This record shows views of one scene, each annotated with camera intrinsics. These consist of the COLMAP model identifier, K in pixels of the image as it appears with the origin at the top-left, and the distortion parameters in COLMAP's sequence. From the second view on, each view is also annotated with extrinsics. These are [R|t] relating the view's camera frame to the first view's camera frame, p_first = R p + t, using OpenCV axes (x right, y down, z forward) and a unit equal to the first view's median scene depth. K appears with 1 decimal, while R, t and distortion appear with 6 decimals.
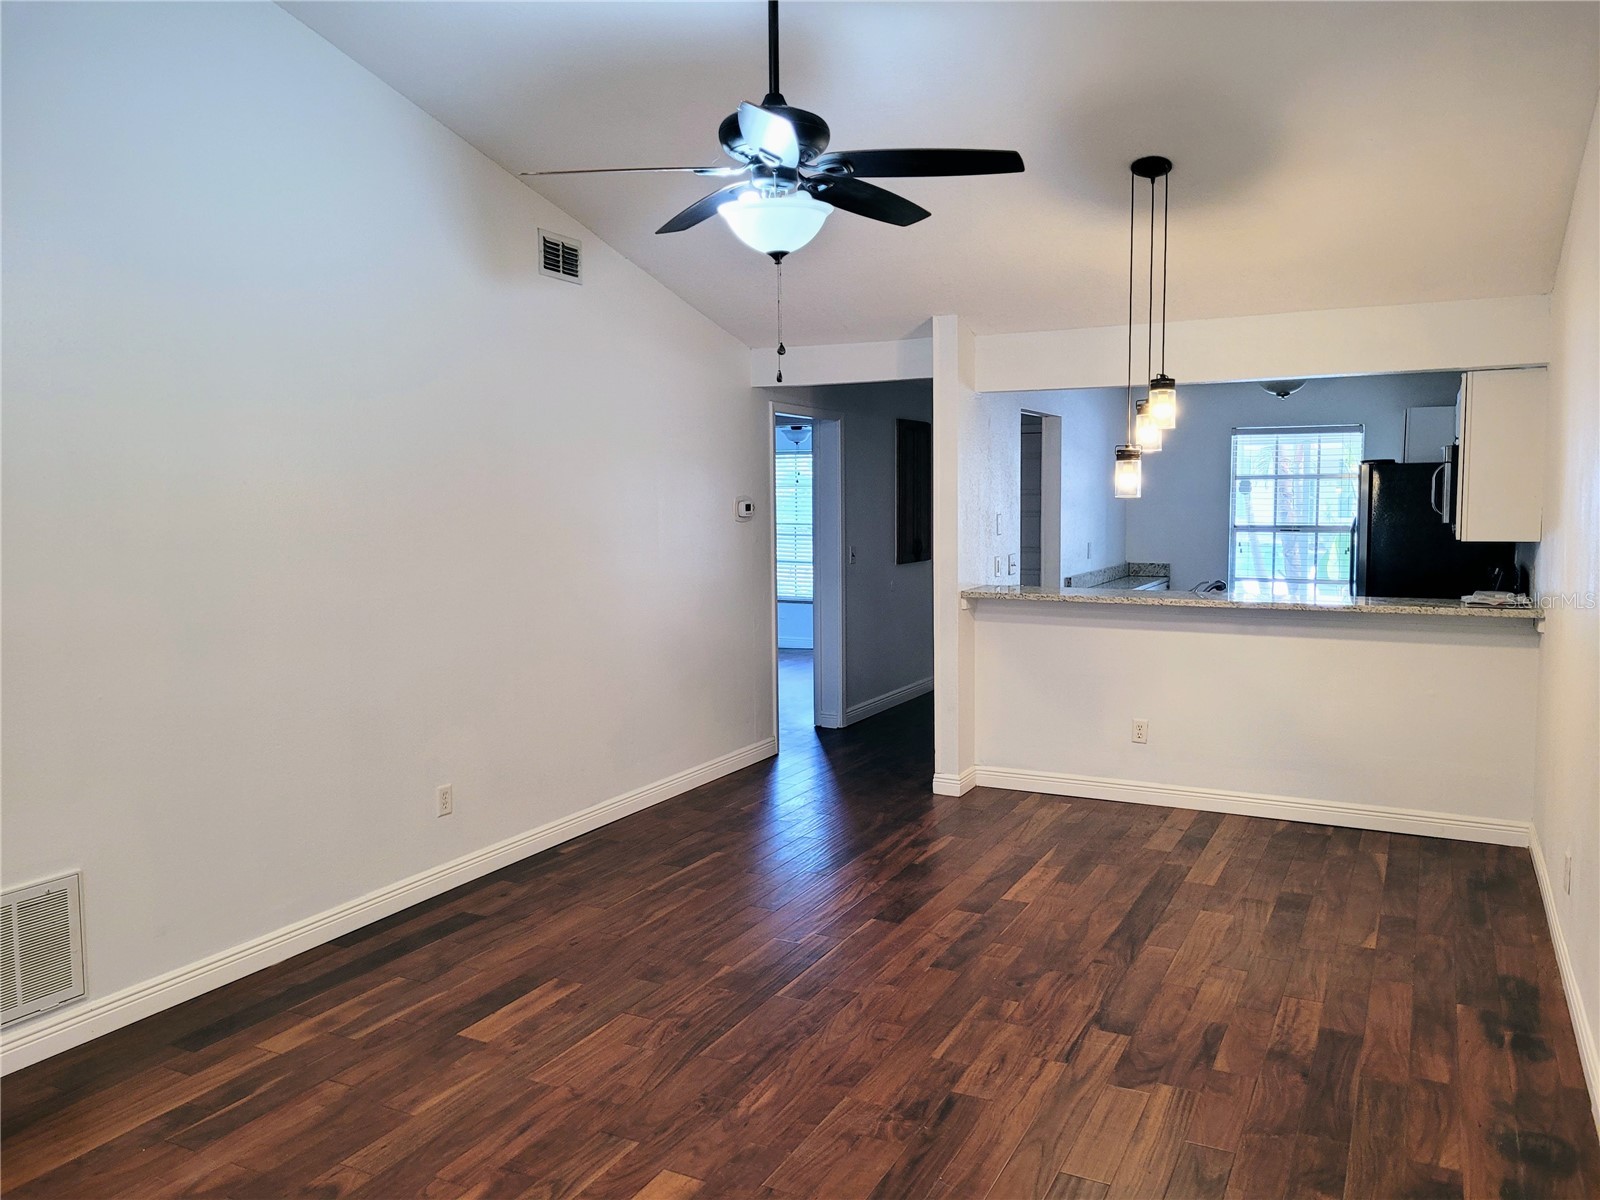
lens RADIAL K [[1208.4, 0, 805.1], [0, 1208.4, 576.8], [0, 0, 1]] dist [0.052163, -0.040510]
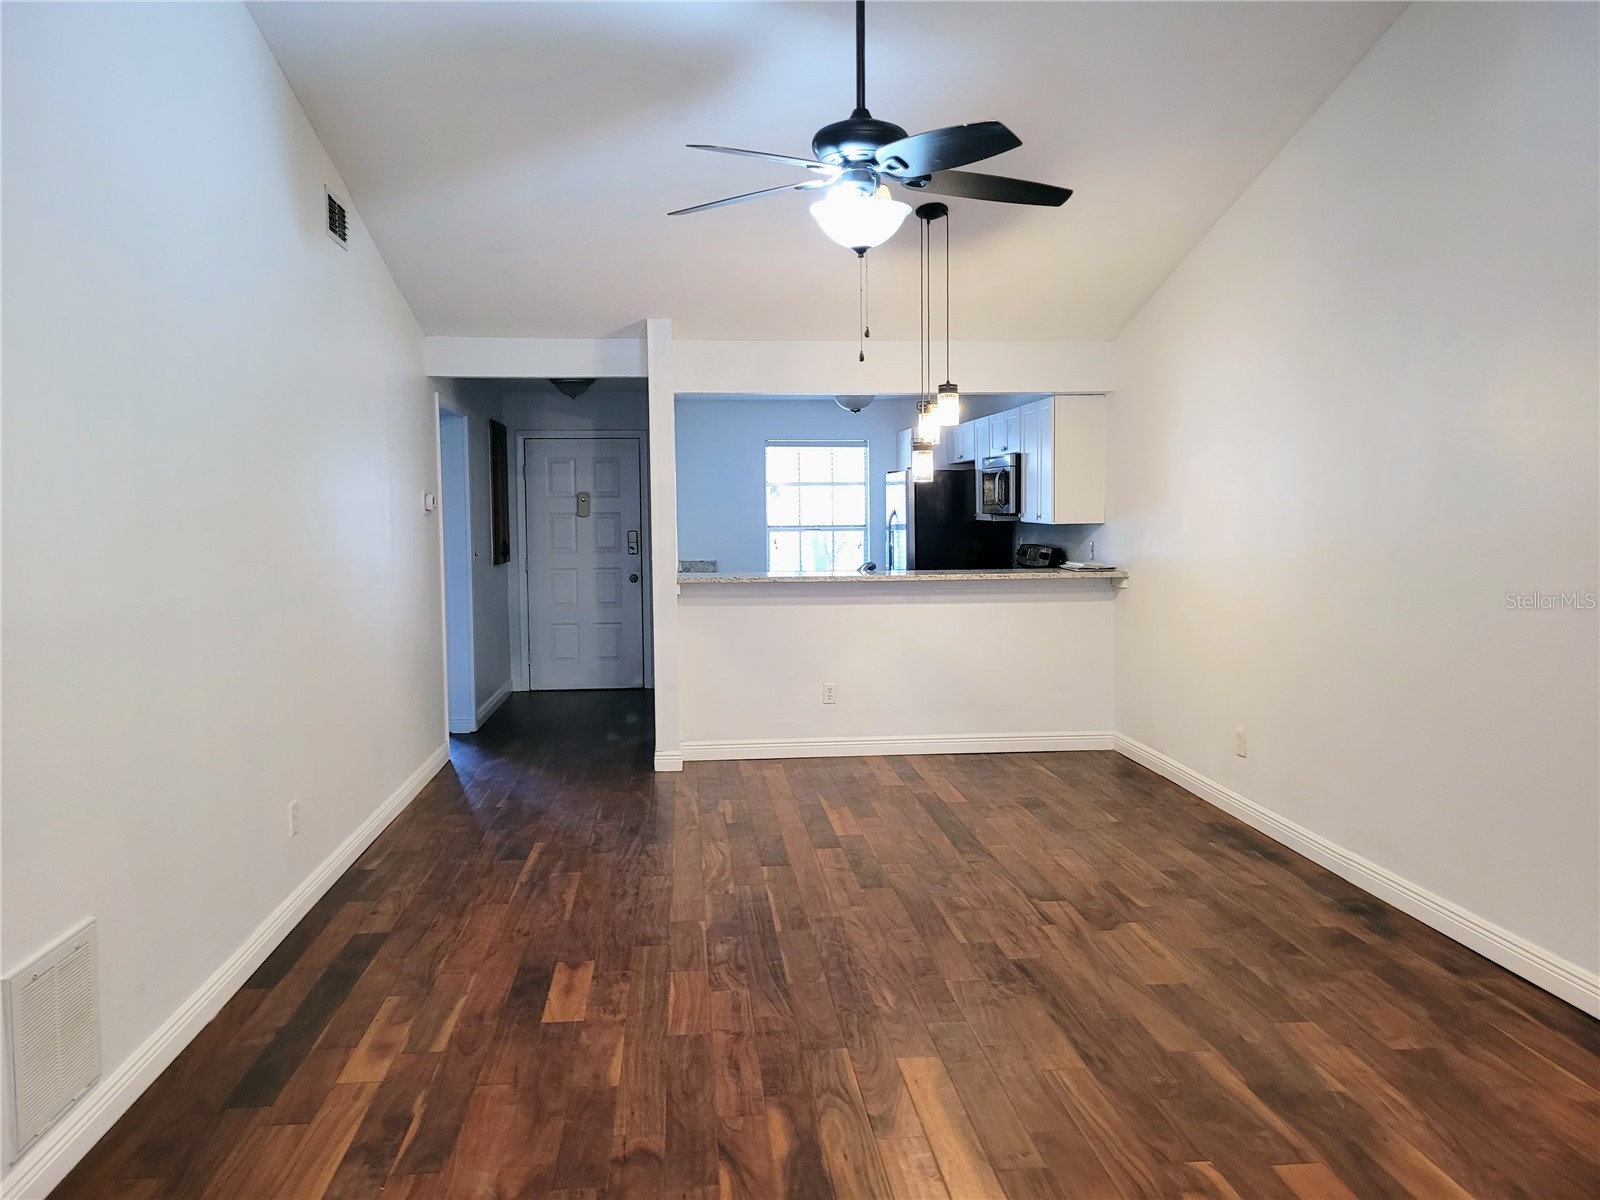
lens RADIAL K [[1201.8, 0, 795.9], [0, 1201.8, 574.9], [0, 0, 1]] dist [0.047783, -0.041265]
pose [[0.848051, -0.029228, 0.529108, -0.551207], [0.040048, 0.999157, -0.008996, 0.036989], [-0.528399, 0.028818, 0.848507, 0.071405]]
